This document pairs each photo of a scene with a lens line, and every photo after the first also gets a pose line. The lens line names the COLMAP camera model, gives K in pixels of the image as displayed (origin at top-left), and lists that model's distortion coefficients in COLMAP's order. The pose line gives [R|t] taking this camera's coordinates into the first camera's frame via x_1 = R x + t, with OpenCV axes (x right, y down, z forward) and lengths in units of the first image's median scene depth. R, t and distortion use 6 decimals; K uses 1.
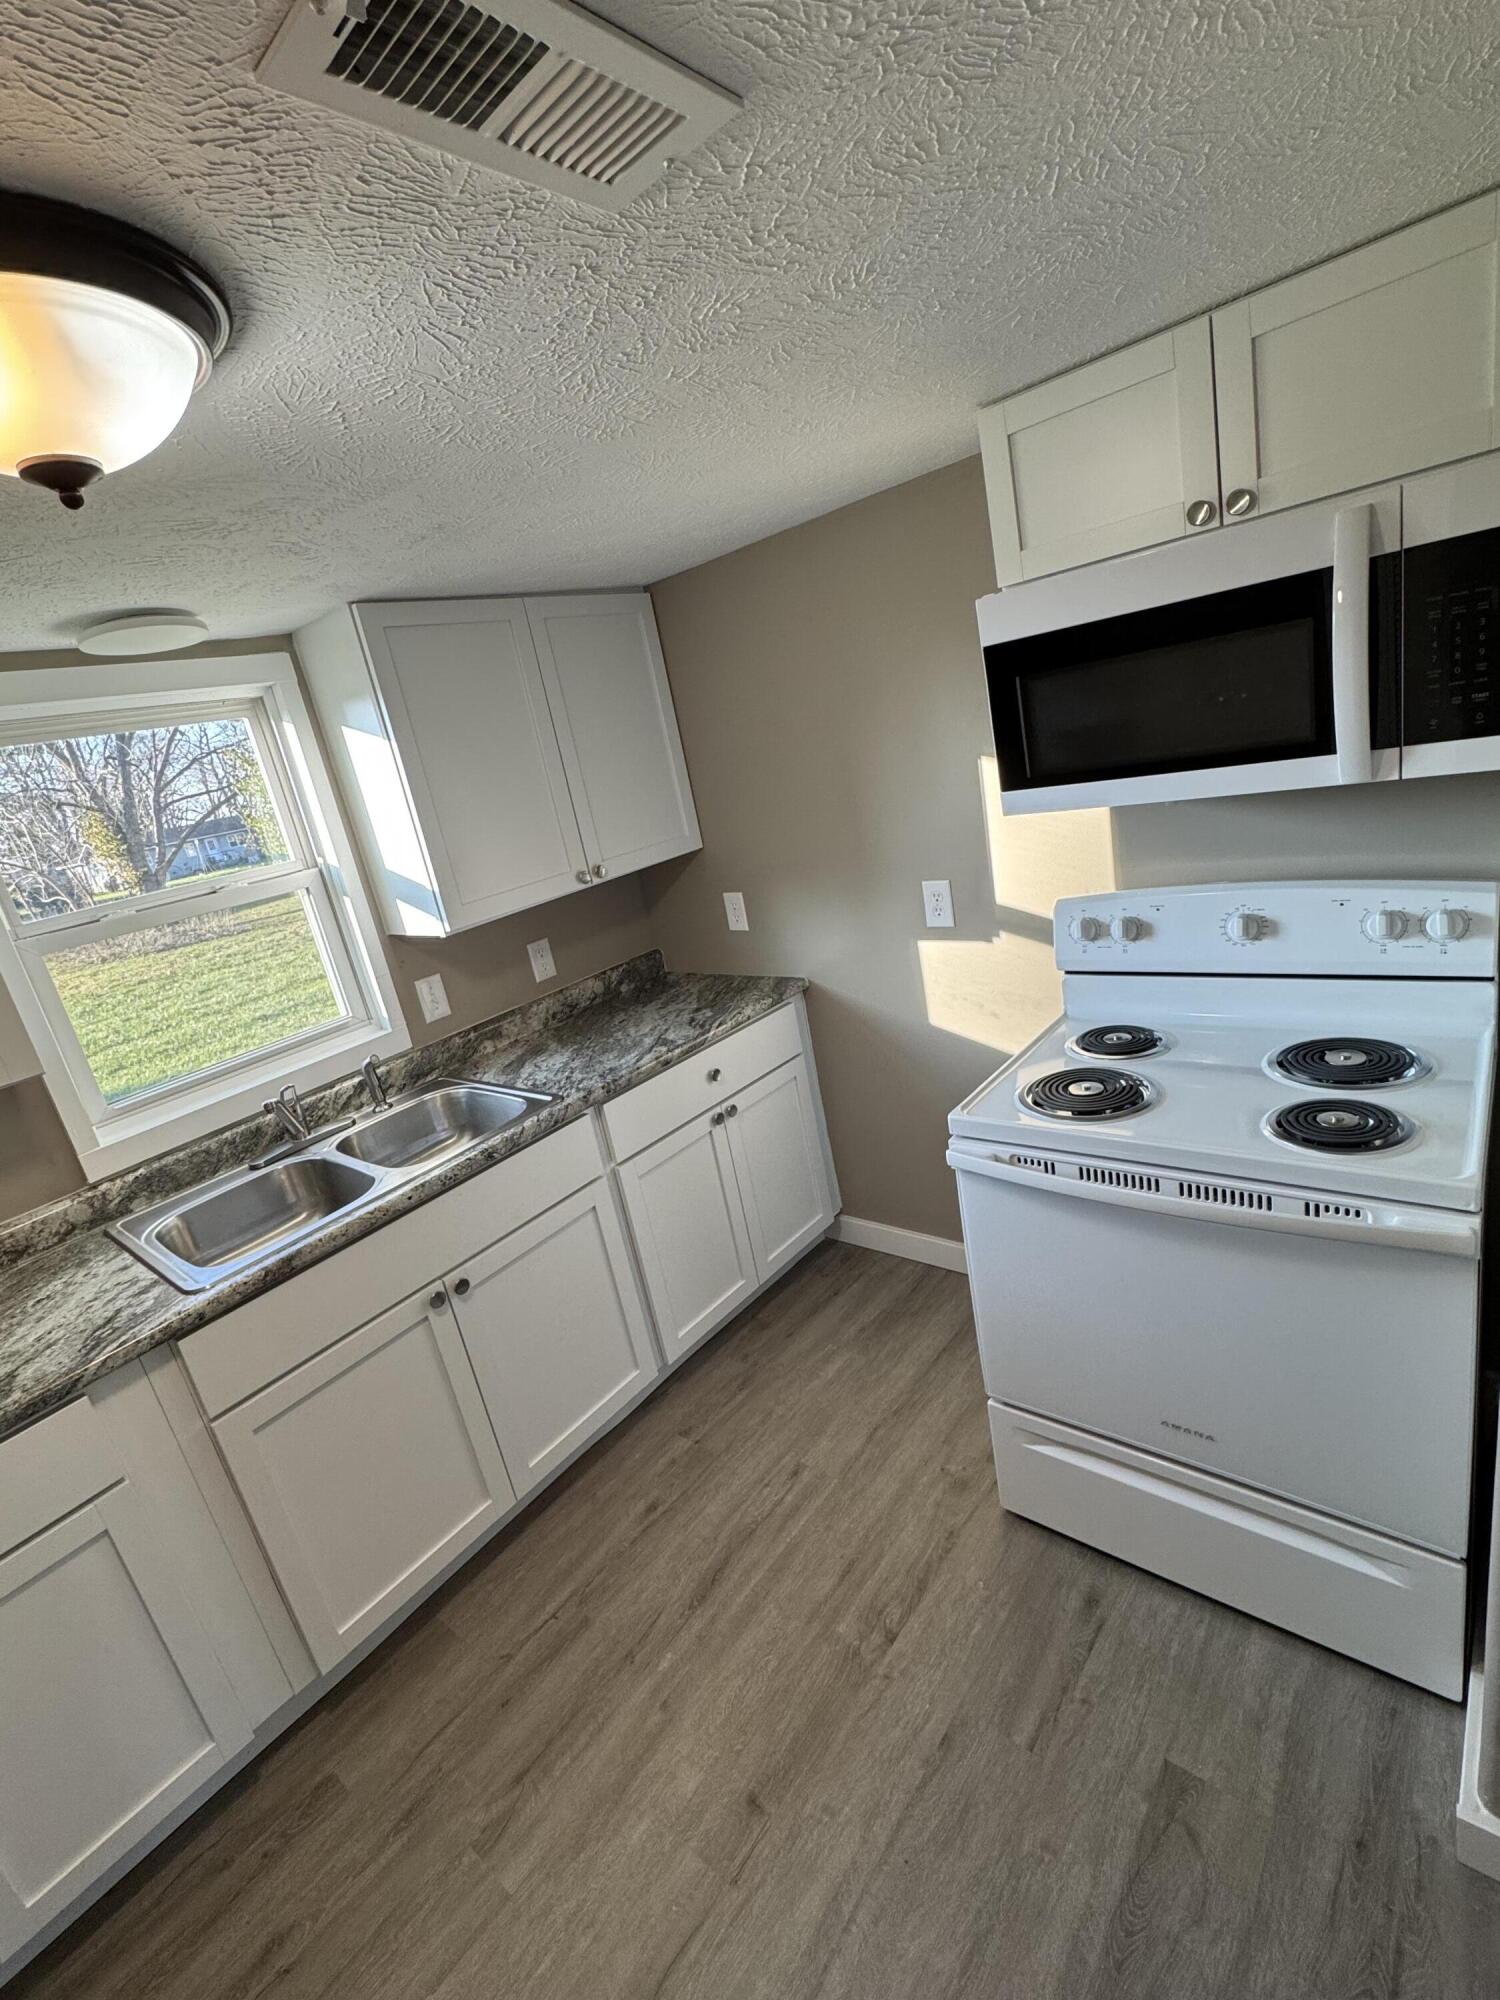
lens RADIAL K [[895.2, 0, 744.5], [0, 895.2, 1000.0], [0, 0, 1]] dist [-0.002811, 0.000723]
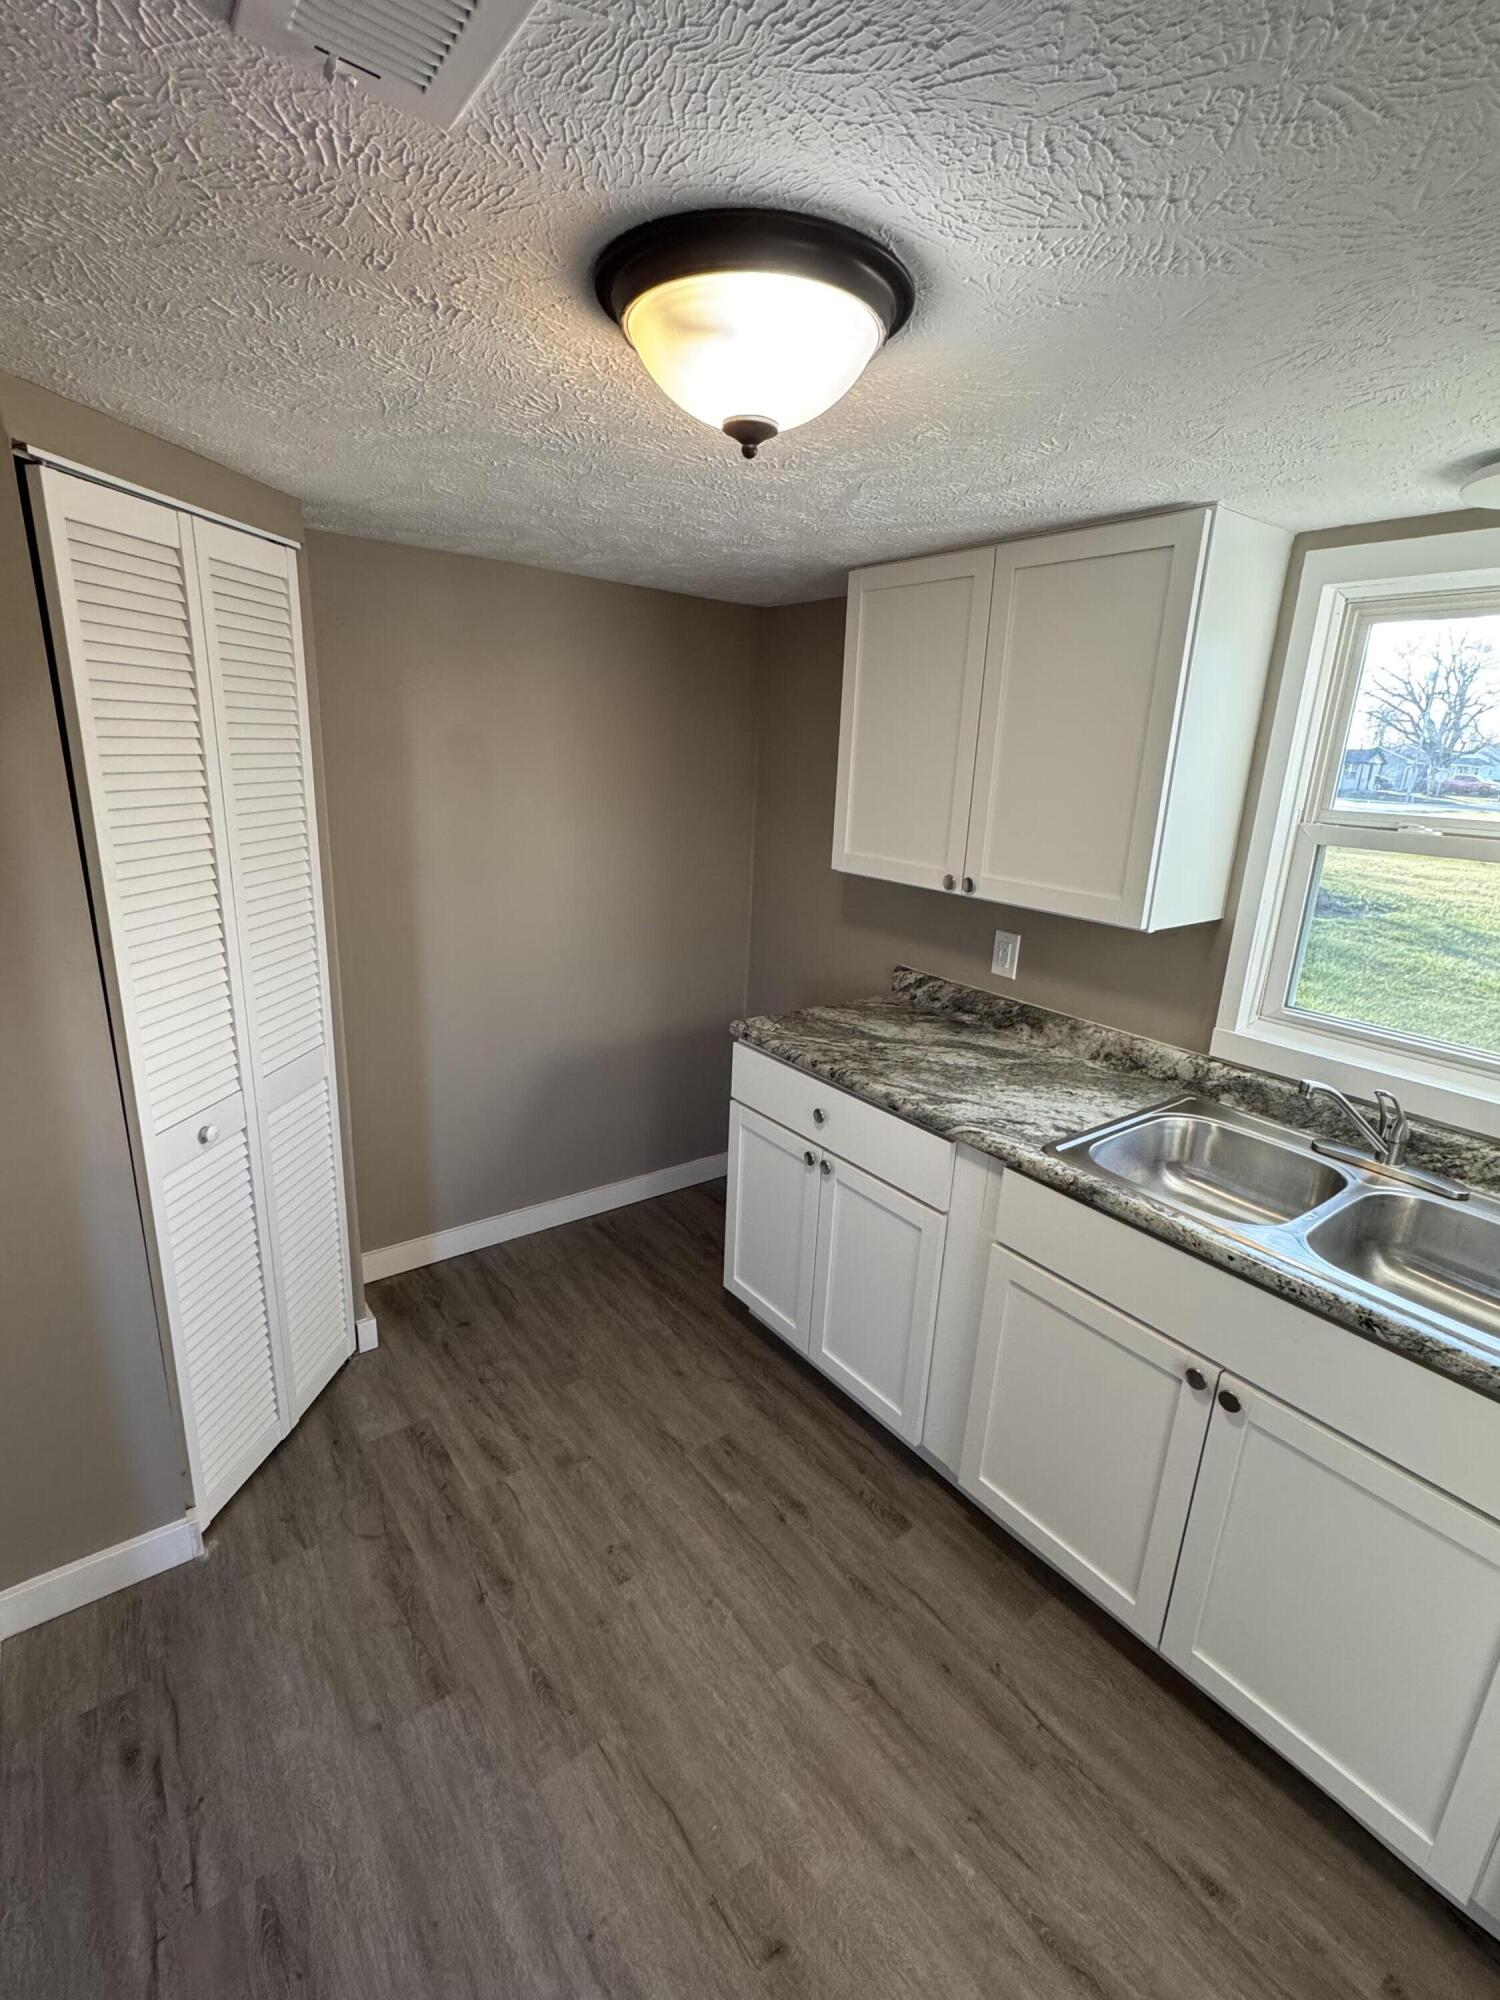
lens RADIAL K [[895.2, 0, 750.5], [0, 895.2, 1000.5], [0, 0, 1]] dist [-0.002811, 0.000723]
pose [[-0.224237, 0.438340, -0.870388, 0.284477], [-0.277417, 0.827469, 0.488196, -0.216841], [0.934215, 0.350932, -0.063946, 0.550722]]
